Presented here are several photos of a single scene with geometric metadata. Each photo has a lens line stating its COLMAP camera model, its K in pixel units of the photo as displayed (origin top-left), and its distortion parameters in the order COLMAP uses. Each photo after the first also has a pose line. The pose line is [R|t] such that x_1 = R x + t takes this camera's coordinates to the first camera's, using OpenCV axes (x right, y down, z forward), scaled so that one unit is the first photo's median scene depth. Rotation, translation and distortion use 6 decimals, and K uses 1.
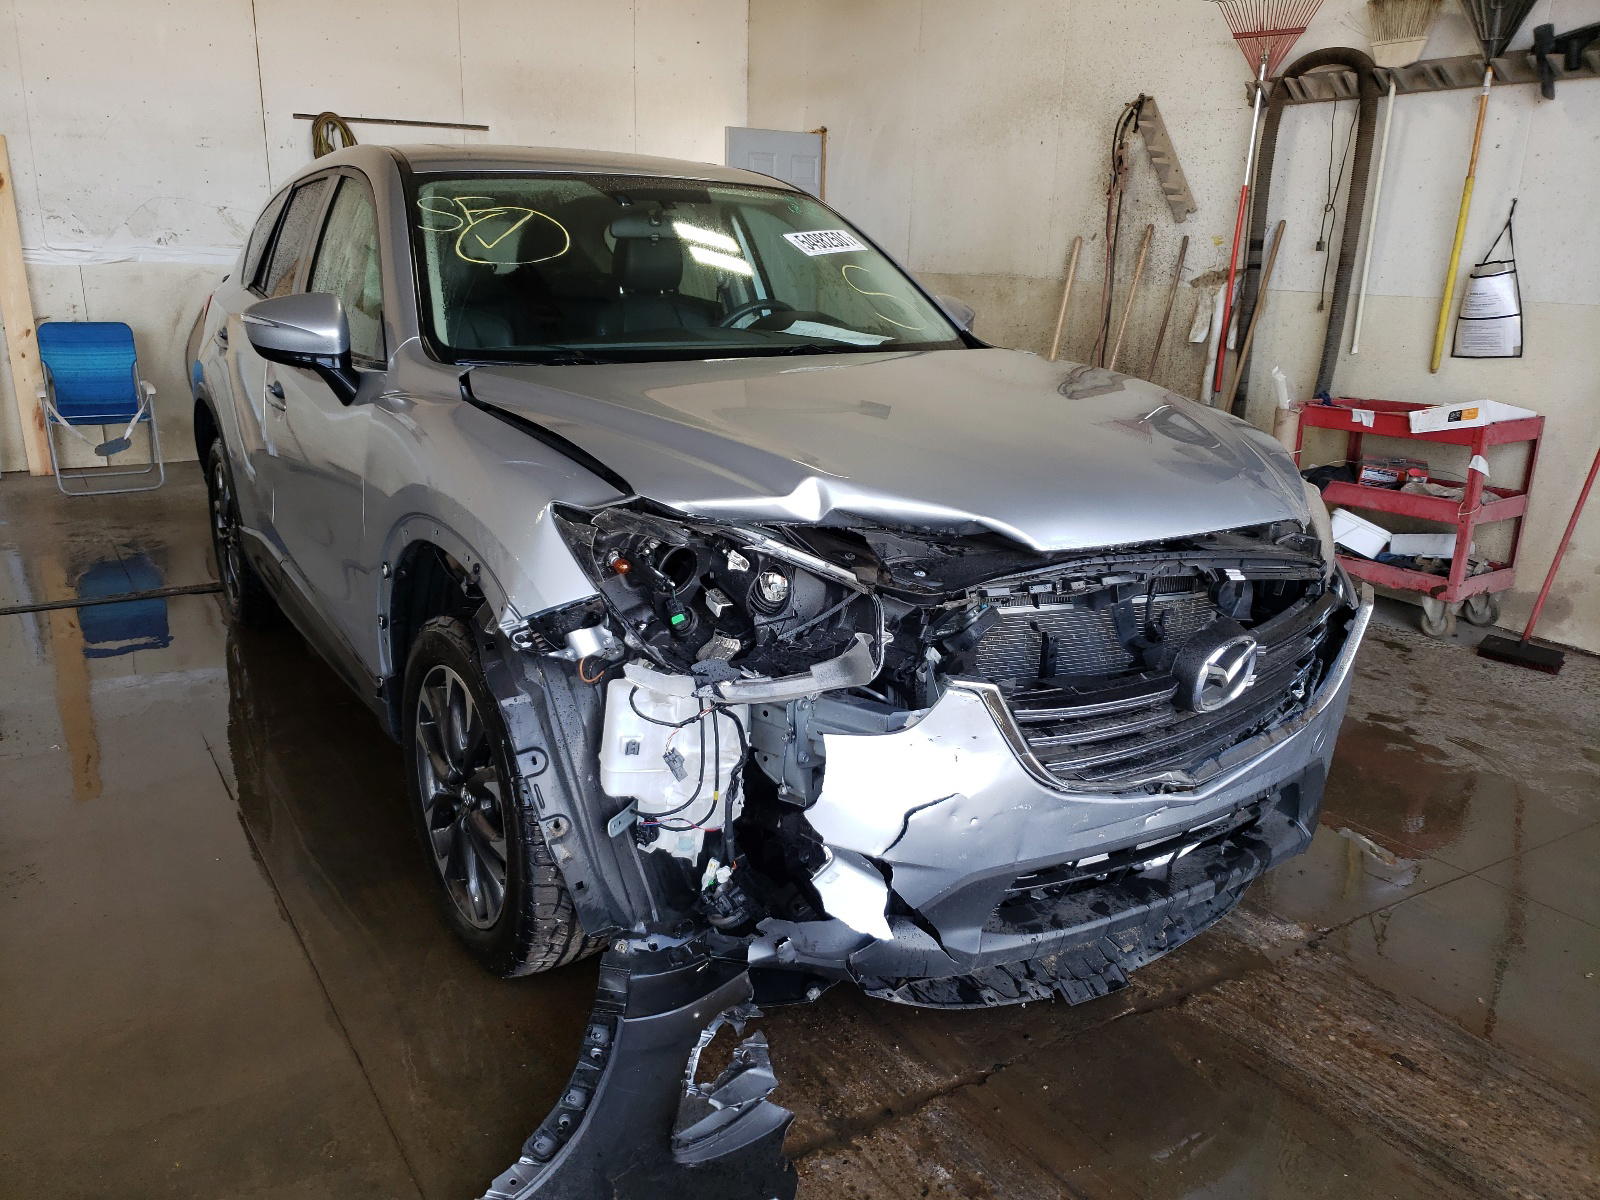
lens RADIAL K [[1208.1, 0, 770.2], [0, 1208.1, 601.4], [0, 0, 1]] dist [0.009141, 0.000763]
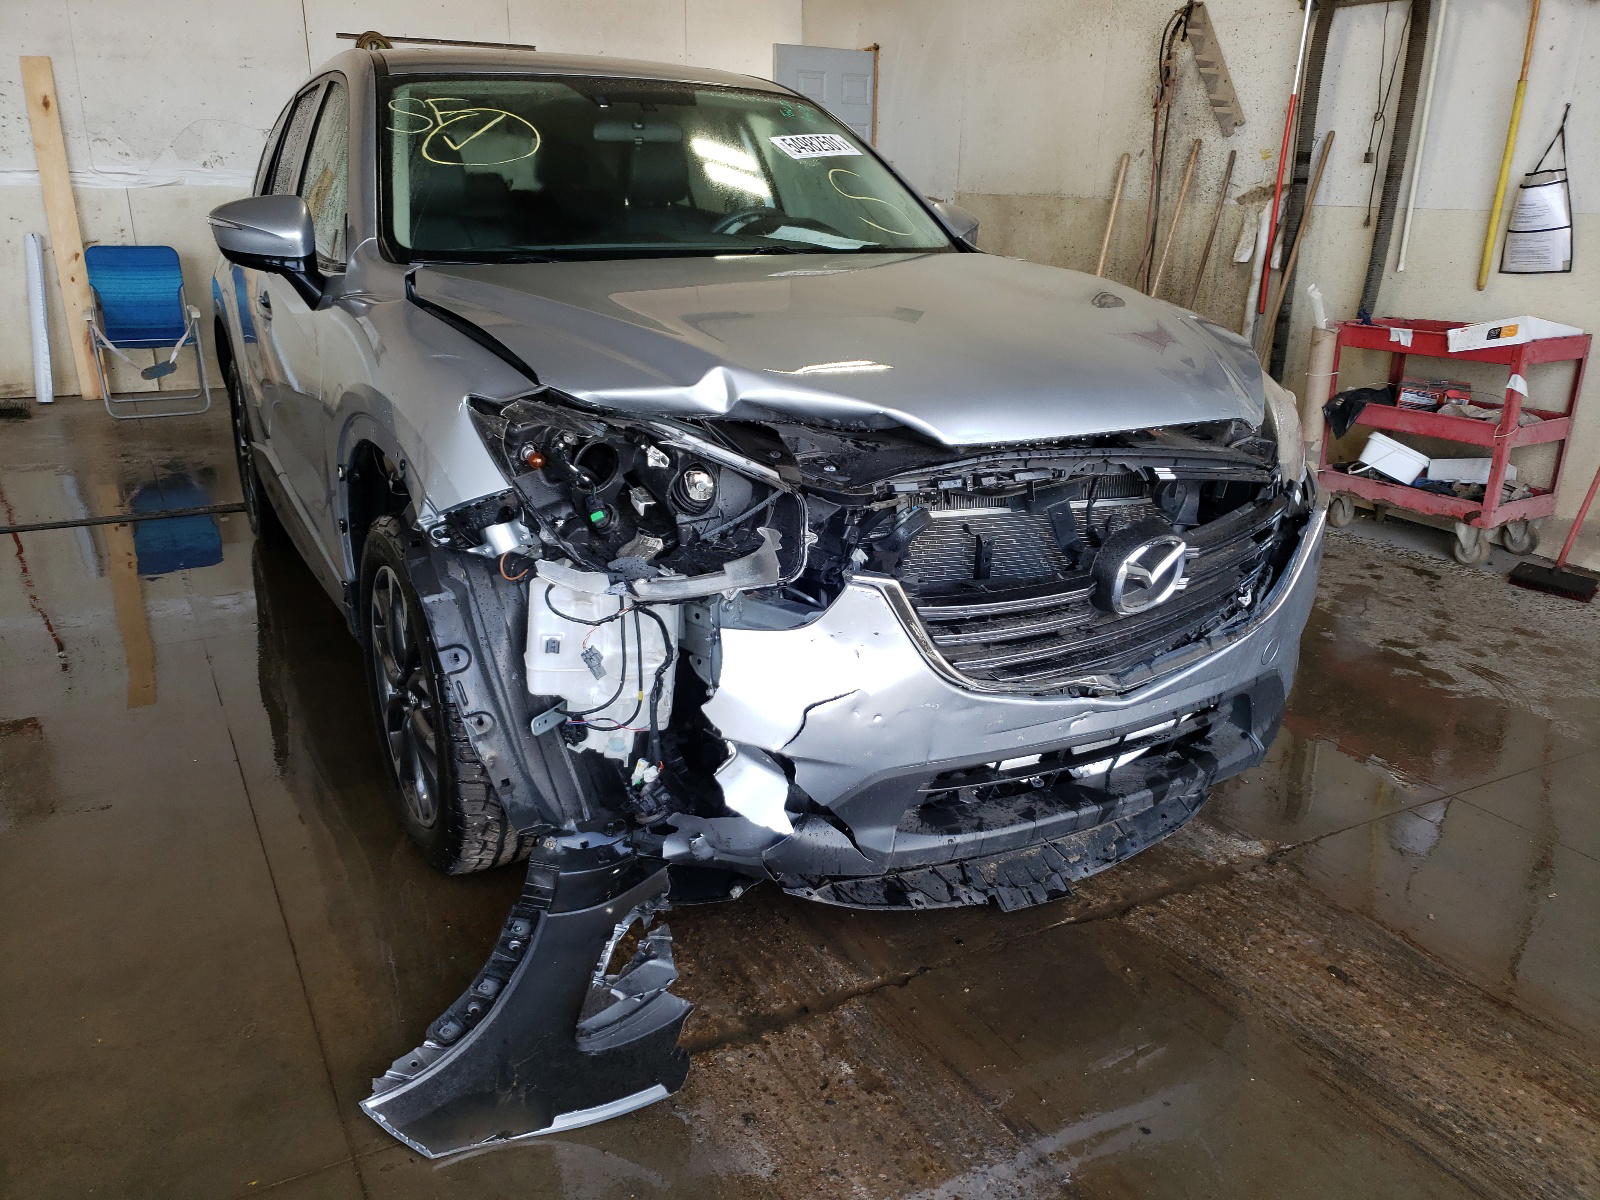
lens RADIAL K [[1206.6, 0, 801.9], [0, 1206.6, 599.3], [0, 0, 1]] dist [0.017492, -0.001321]
pose [[0.999088, 0.010100, -0.041494, 0.123393], [-0.008071, 0.998777, 0.048771, 0.030743], [0.041936, -0.048392, 0.997948, 0.014698]]
